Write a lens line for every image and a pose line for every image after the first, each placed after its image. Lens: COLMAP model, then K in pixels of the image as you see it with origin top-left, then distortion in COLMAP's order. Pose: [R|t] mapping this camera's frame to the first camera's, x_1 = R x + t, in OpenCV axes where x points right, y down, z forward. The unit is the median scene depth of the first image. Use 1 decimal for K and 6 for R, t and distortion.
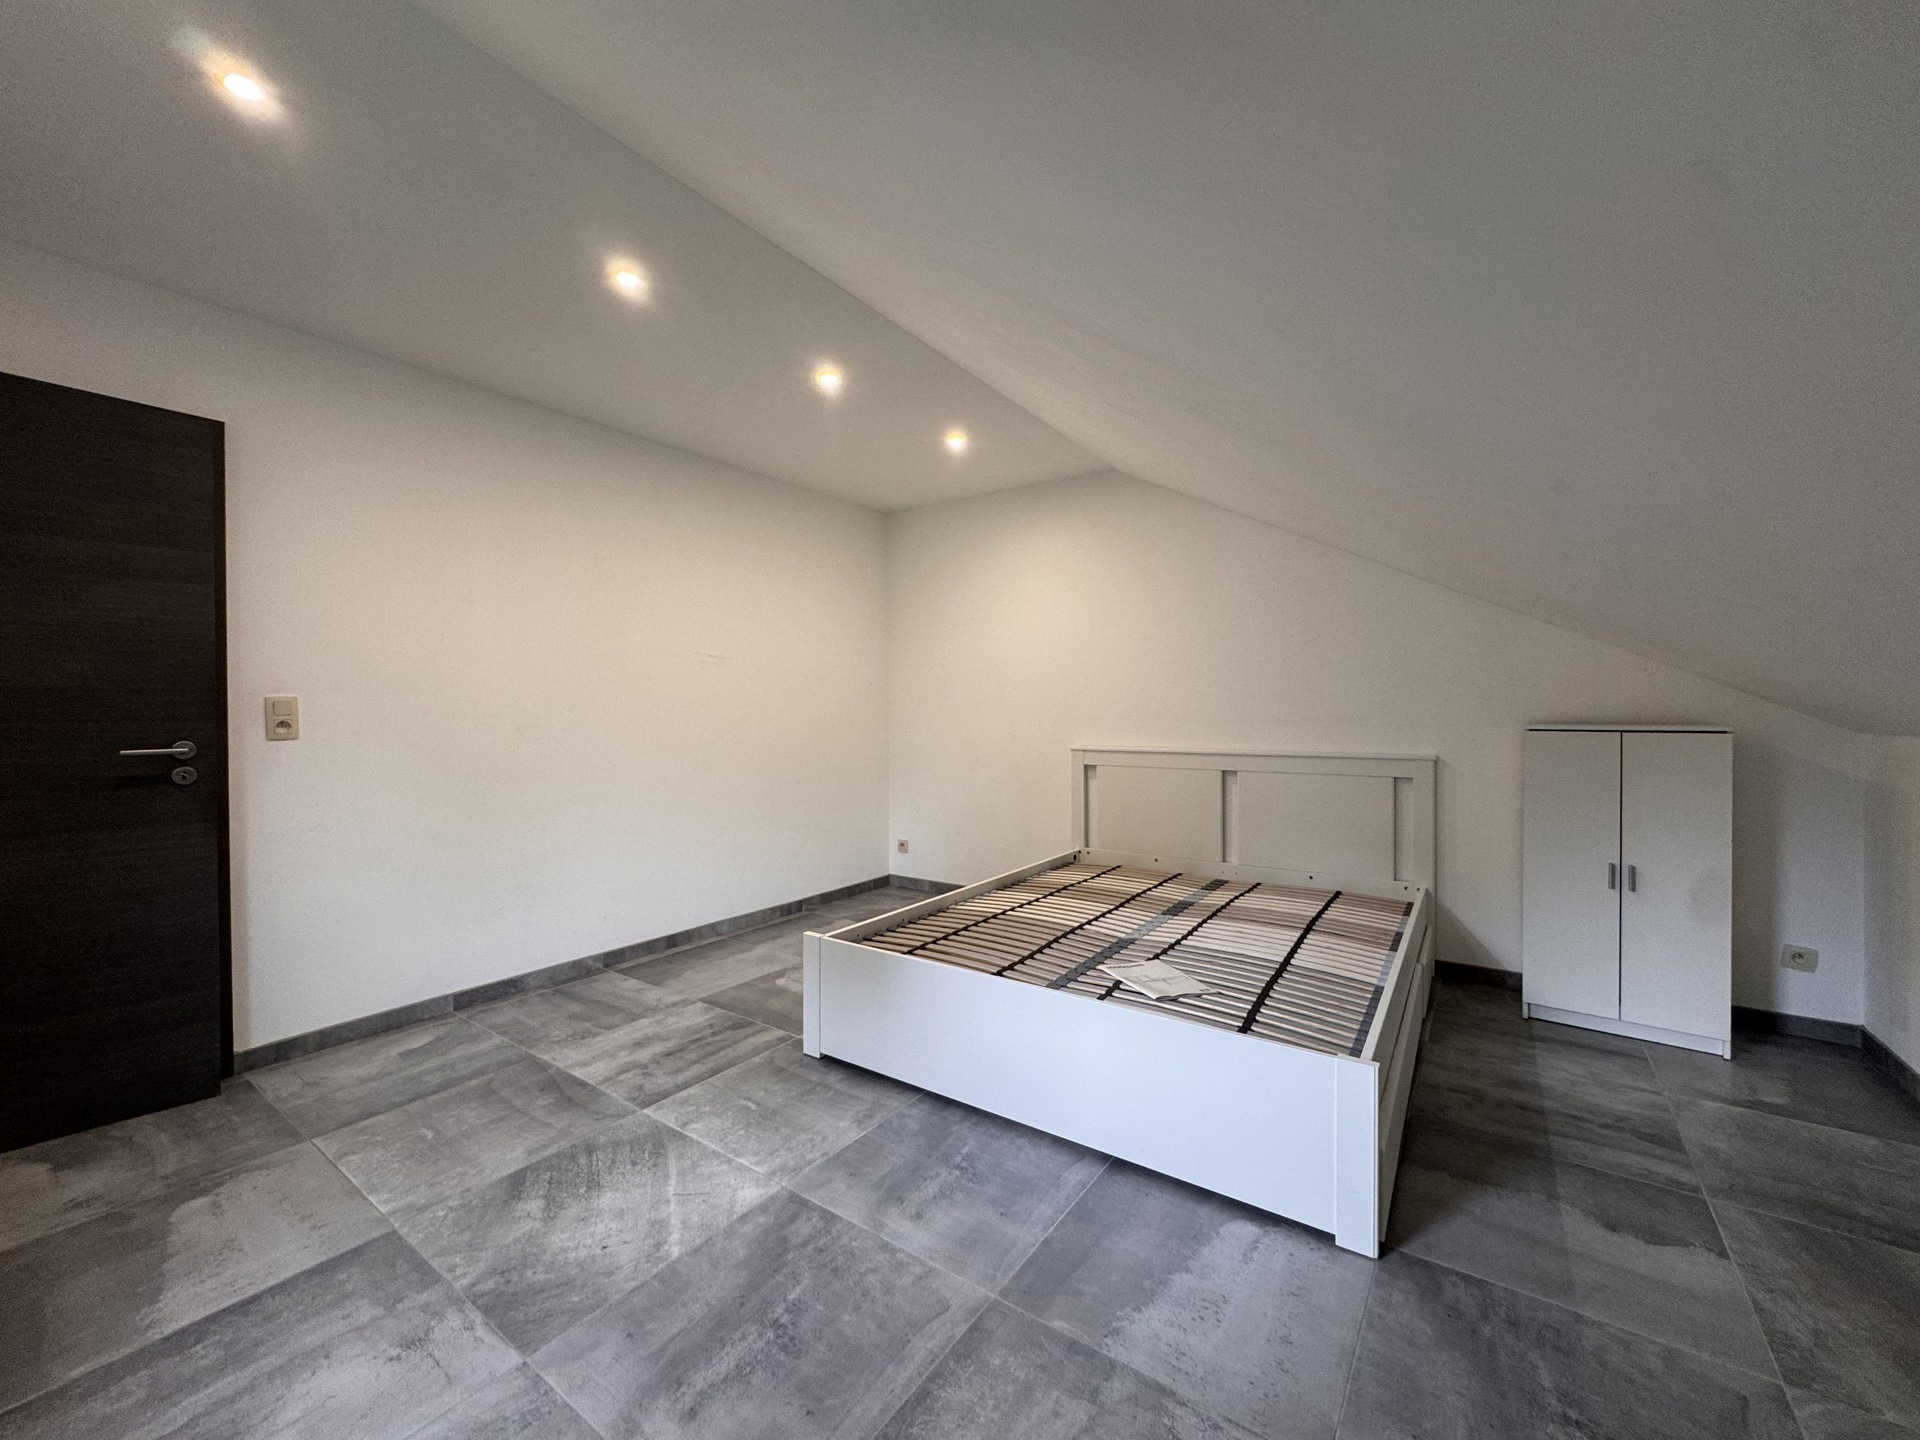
lens RADIAL K [[765.5, 0, 960.0], [0, 765.5, 717.1], [0, 0, 1]] dist [-0.001384, 0.000015]
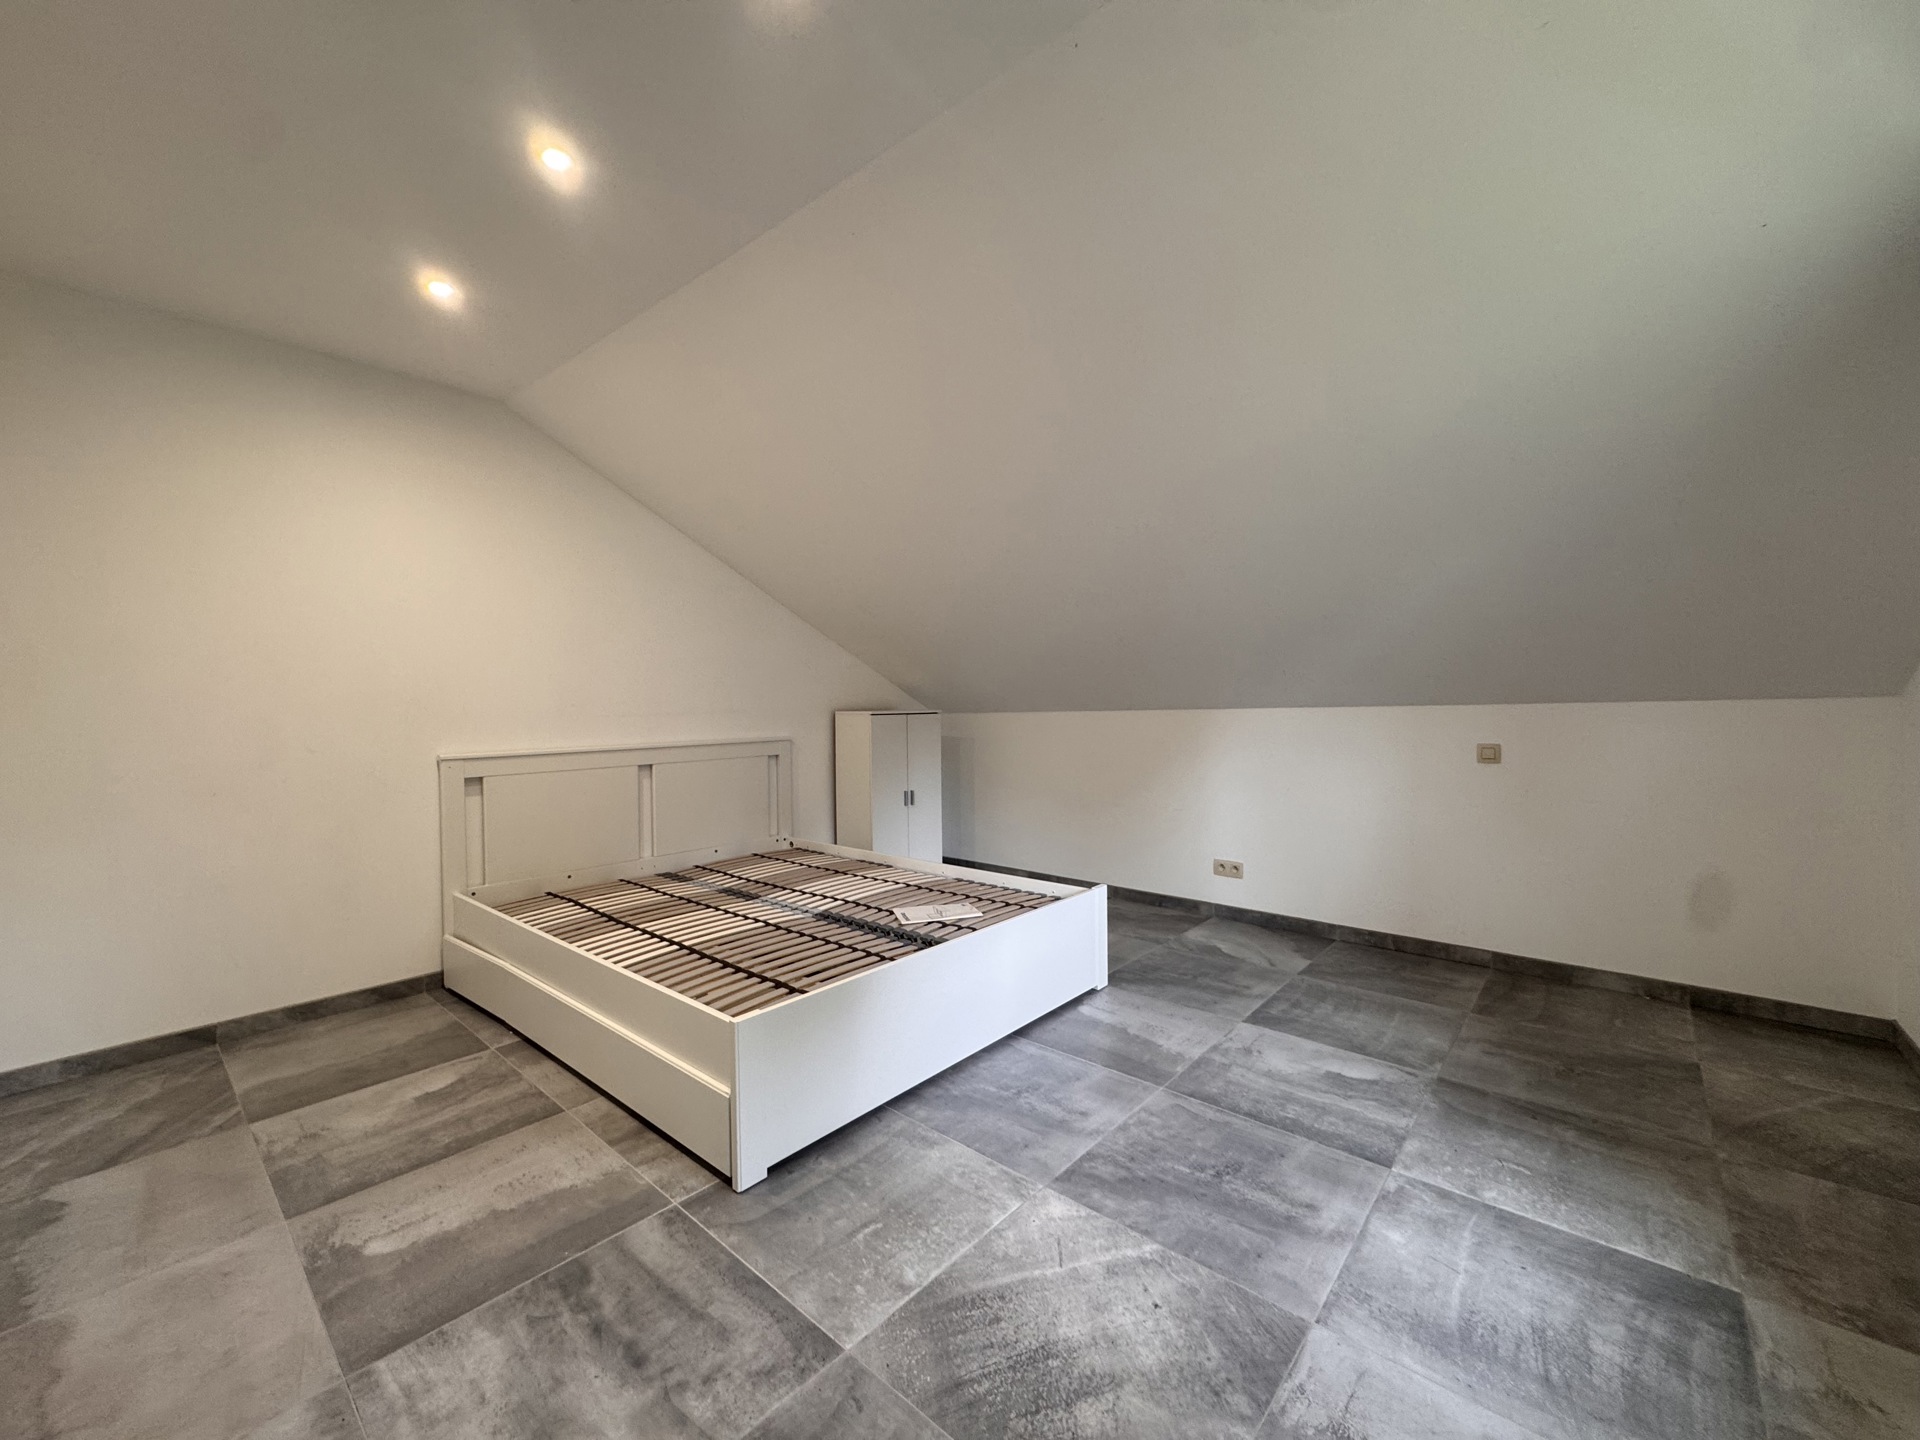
lens RADIAL K [[765.5, 0, 960.0], [0, 765.5, 717.1], [0, 0, 1]] dist [-0.001384, 0.000015]
pose [[0.103543, -0.019821, 0.994427, -1.295066], [0.019269, 0.999654, 0.017919, -0.004172], [-0.994438, 0.017307, 0.103889, 1.075744]]
